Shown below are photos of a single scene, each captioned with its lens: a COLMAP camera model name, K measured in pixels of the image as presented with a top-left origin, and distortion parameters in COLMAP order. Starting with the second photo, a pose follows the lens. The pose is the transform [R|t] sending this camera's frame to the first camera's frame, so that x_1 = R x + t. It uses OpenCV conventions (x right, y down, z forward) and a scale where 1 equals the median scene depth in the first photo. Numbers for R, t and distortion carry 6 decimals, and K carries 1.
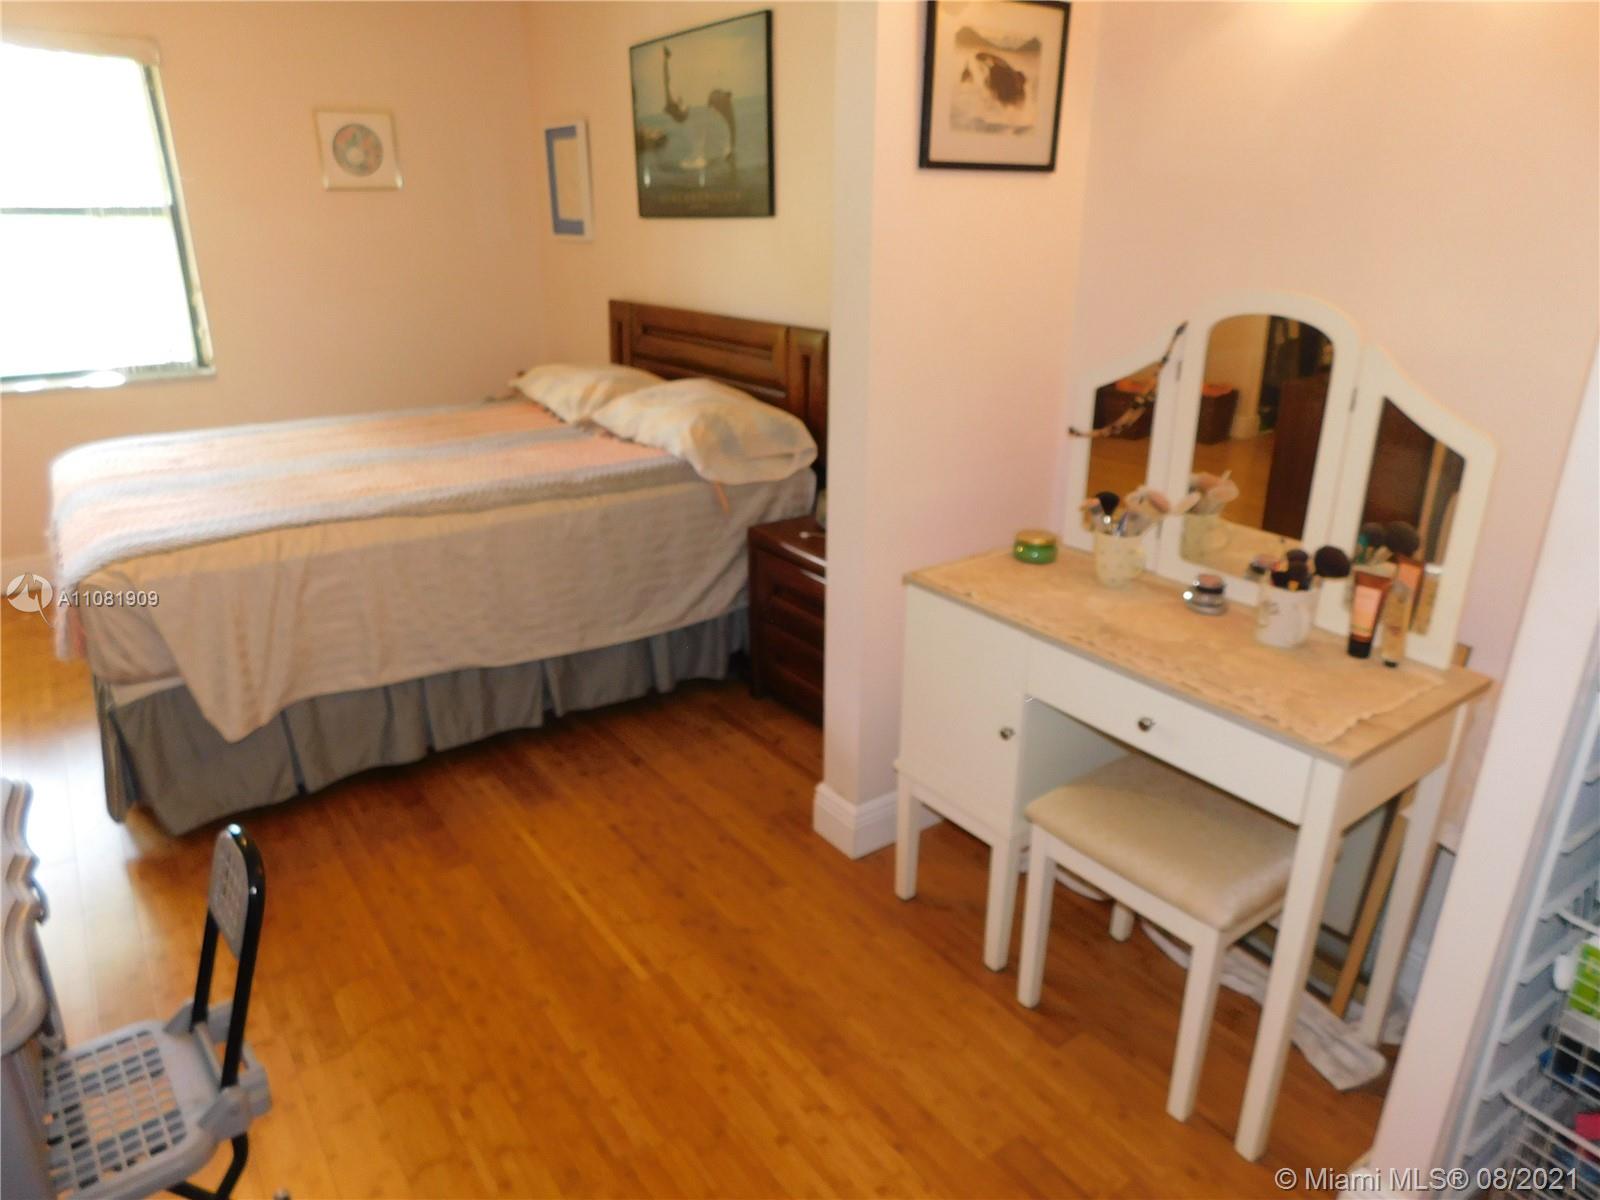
lens RADIAL K [[1060.0, 0, 796.5], [0, 1060.0, 596.7], [0, 0, 1]] dist [-0.069191, 0.052840]
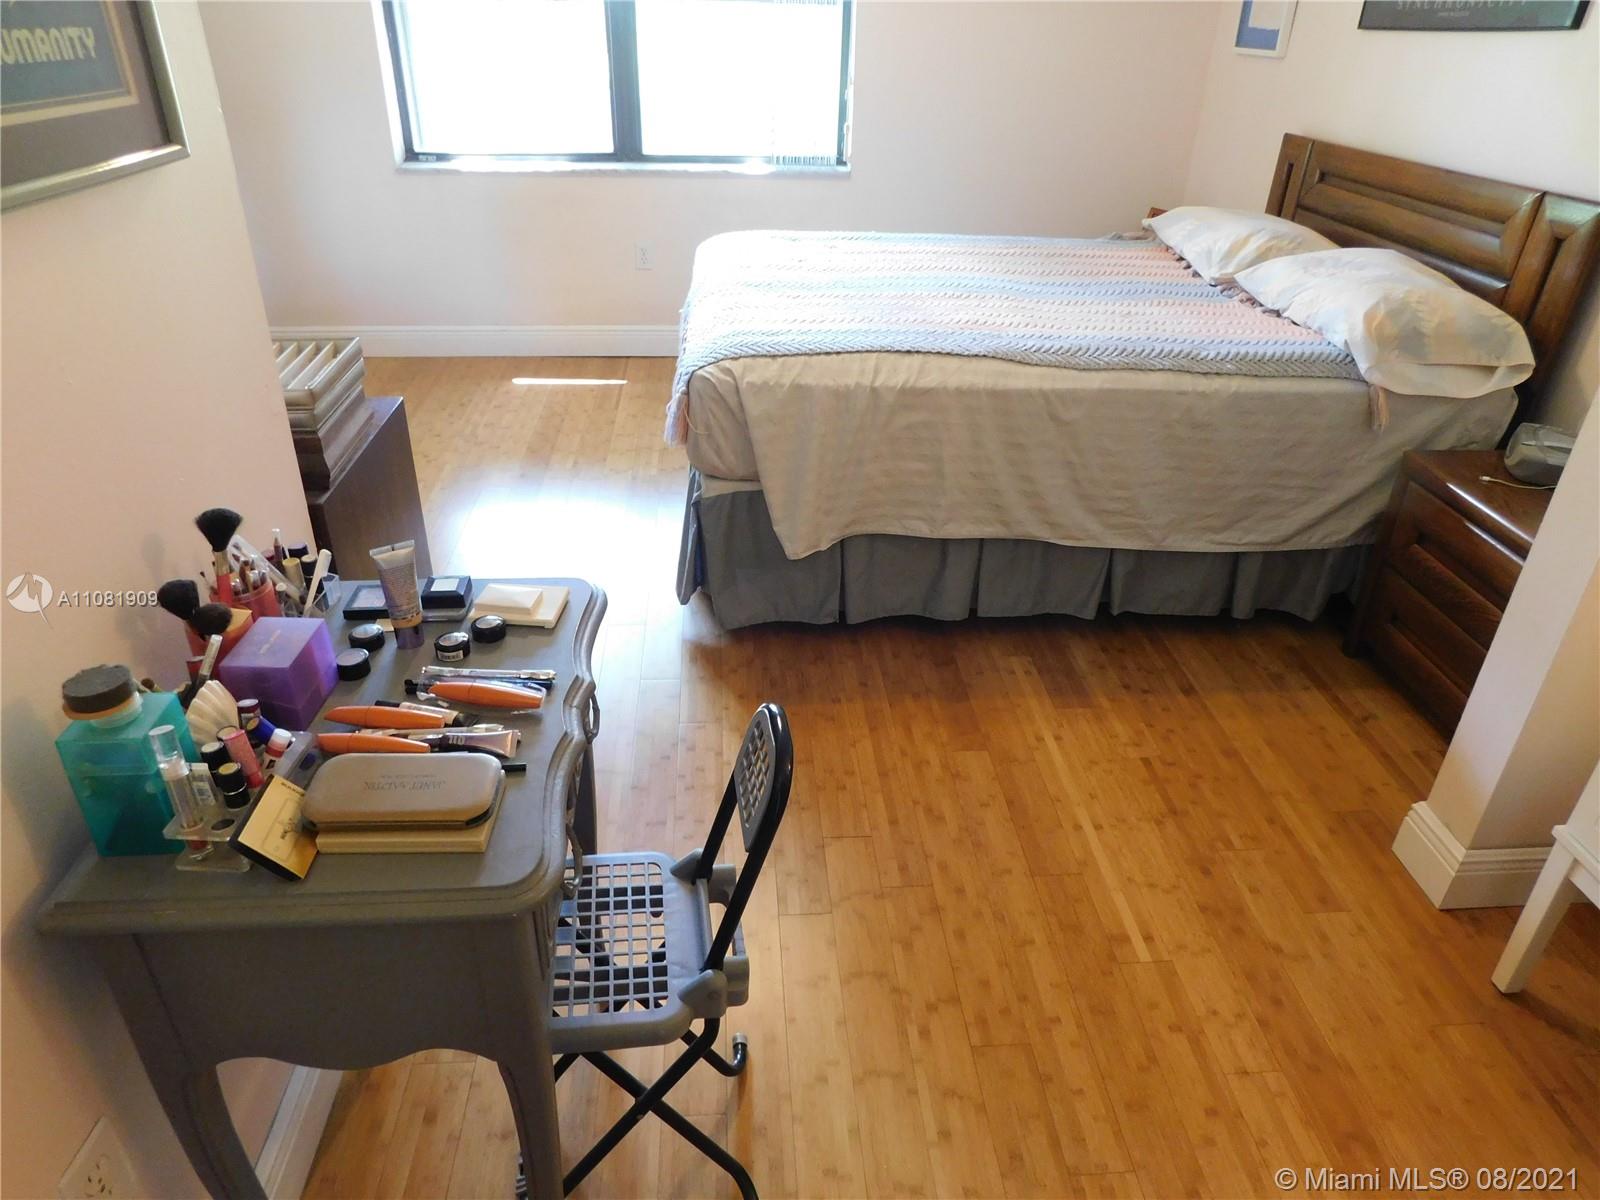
lens RADIAL K [[1045.4, 0, 801.2], [0, 1045.4, 602.5], [0, 0, 1]] dist [-0.077349, 0.059619]
pose [[0.853620, 0.279354, -0.439652, -0.067888], [-0.203014, 0.955709, 0.213087, -0.030441], [0.479706, -0.092639, 0.872525, 0.105270]]
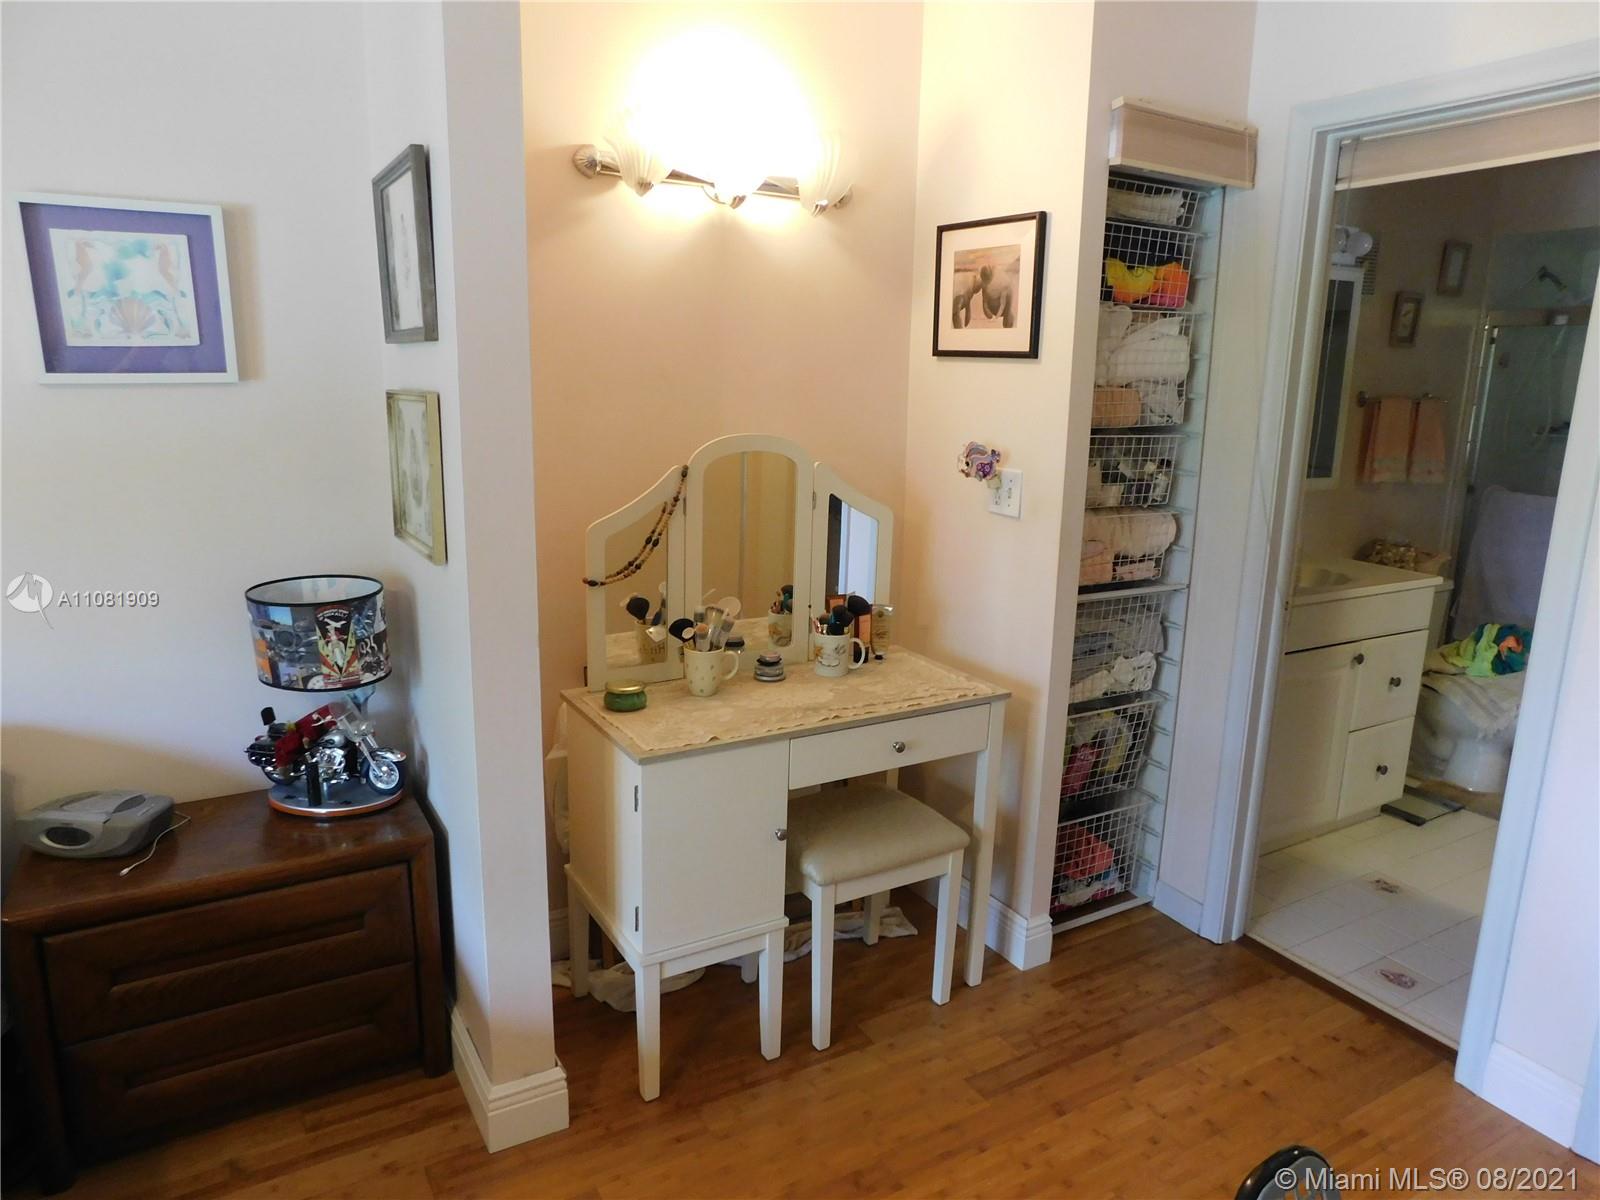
lens RADIAL K [[1054.0, 0, 804.5], [0, 1054.0, 598.5], [0, 0, 1]] dist [-0.074258, 0.057828]
pose [[0.090500, -0.219937, 0.971307, -0.538037], [0.331881, 0.926220, 0.178806, -0.191417], [-0.938970, 0.306176, 0.156816, 0.478099]]
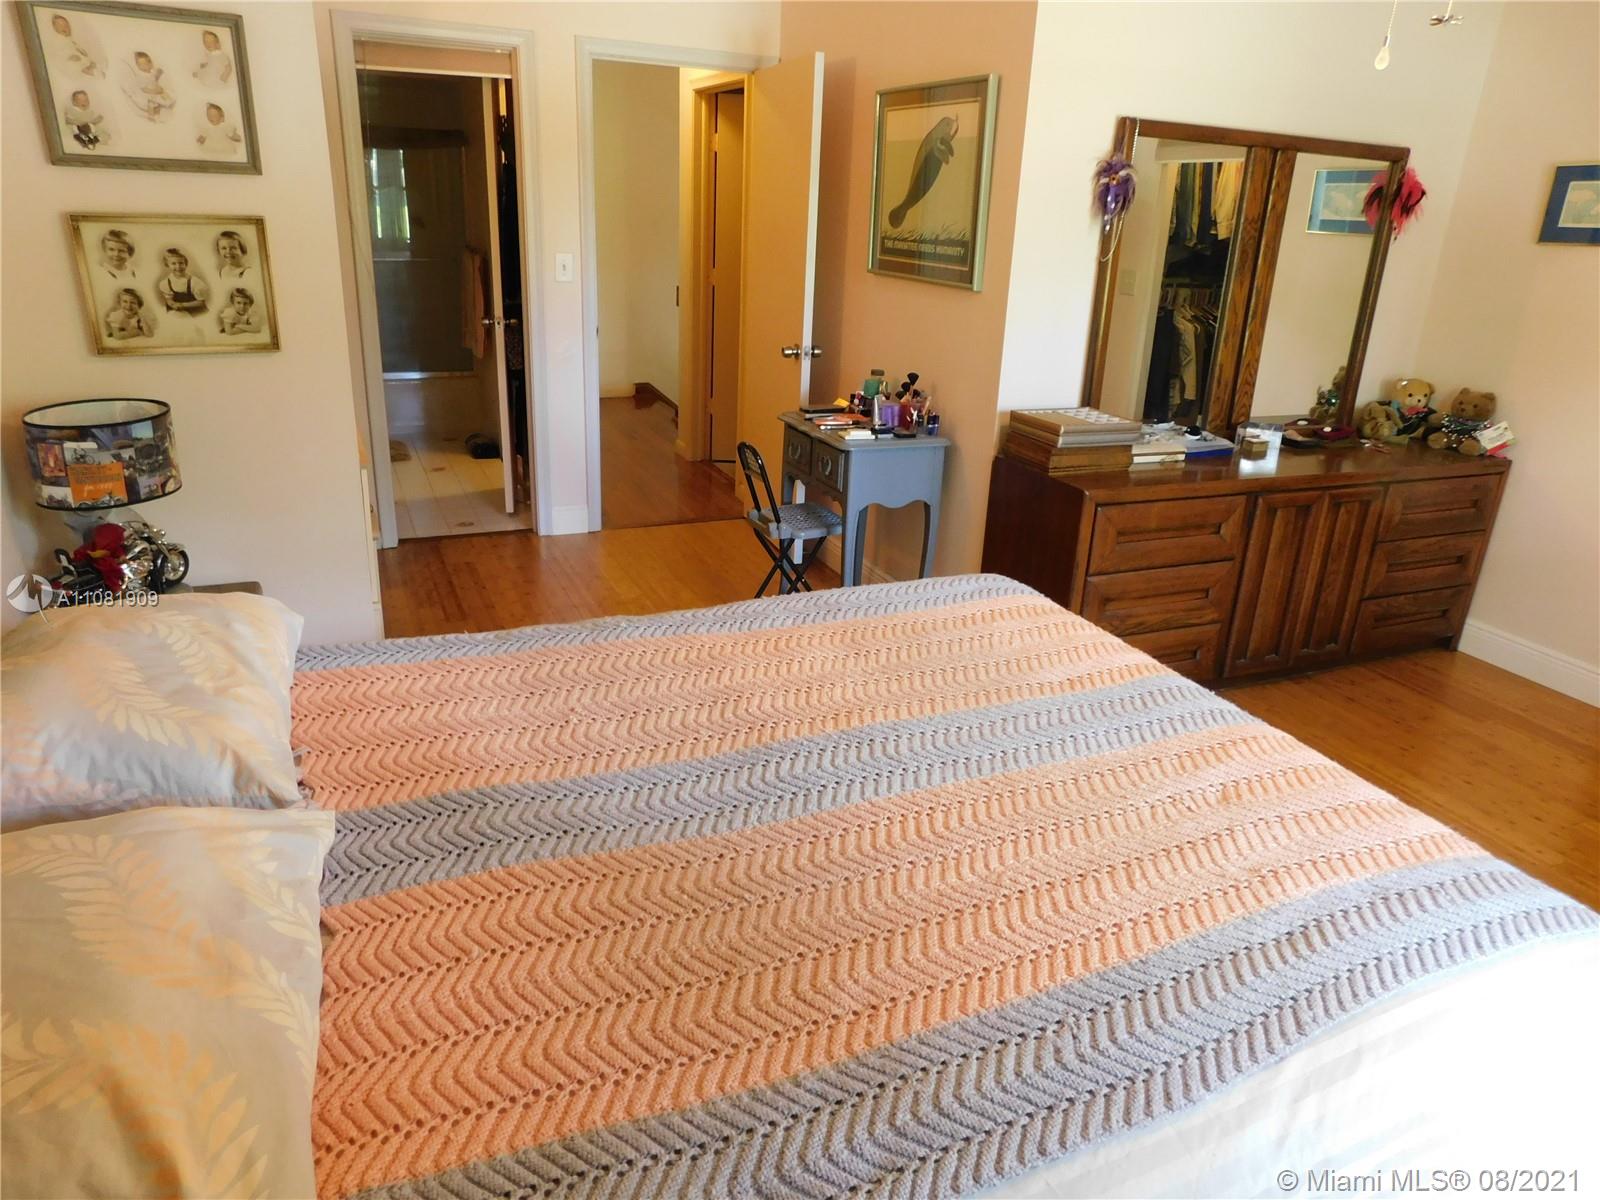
lens RADIAL K [[1060.0, 0, 796.5], [0, 1060.0, 596.7], [0, 0, 1]] dist [-0.069191, 0.052840]
pose [[-0.978303, -0.120786, 0.168329, -0.509022], [0.019796, 0.754260, 0.656277, -0.573651], [-0.206233, 0.645370, -0.735504, 1.464735]]
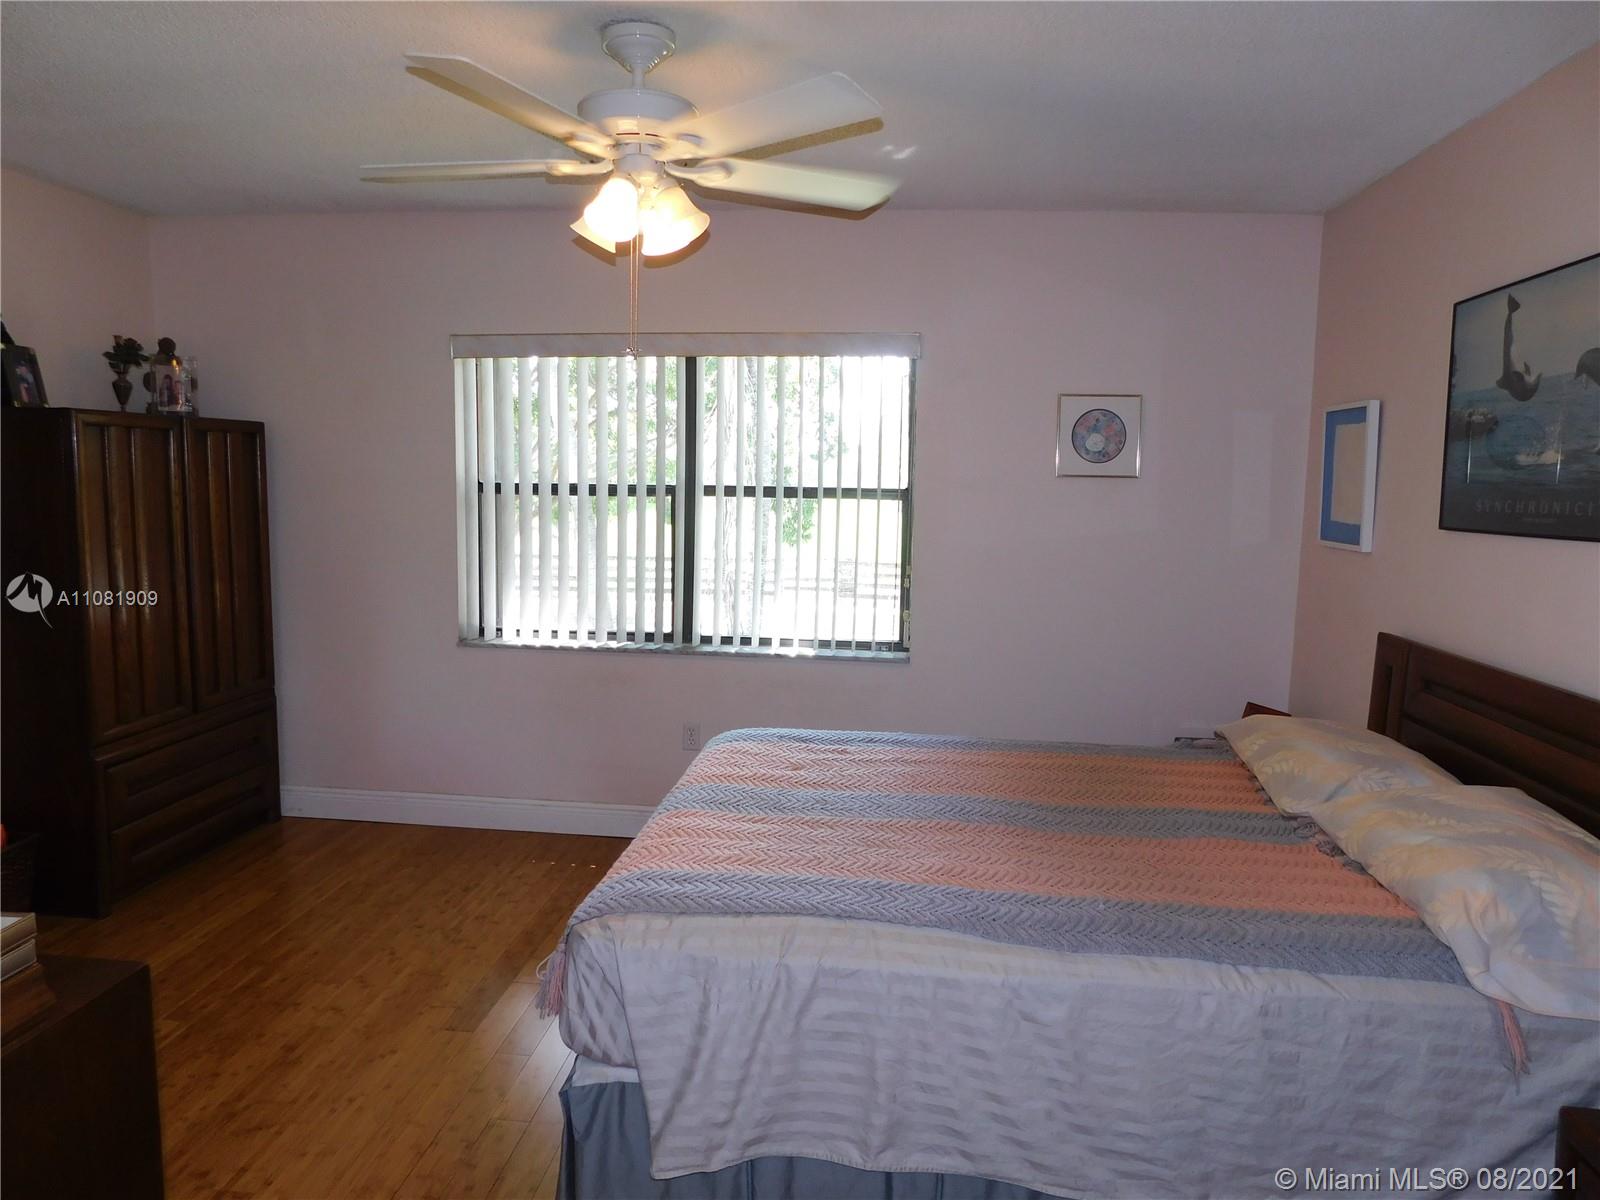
lens RADIAL K [[1045.4, 0, 801.2], [0, 1045.4, 602.5], [0, 0, 1]] dist [-0.077349, 0.059619]
pose [[0.746847, 0.090433, -0.658818, -0.017765], [-0.244539, 0.958642, -0.145625, -0.152931], [0.618401, 0.269866, 0.738073, 0.339376]]
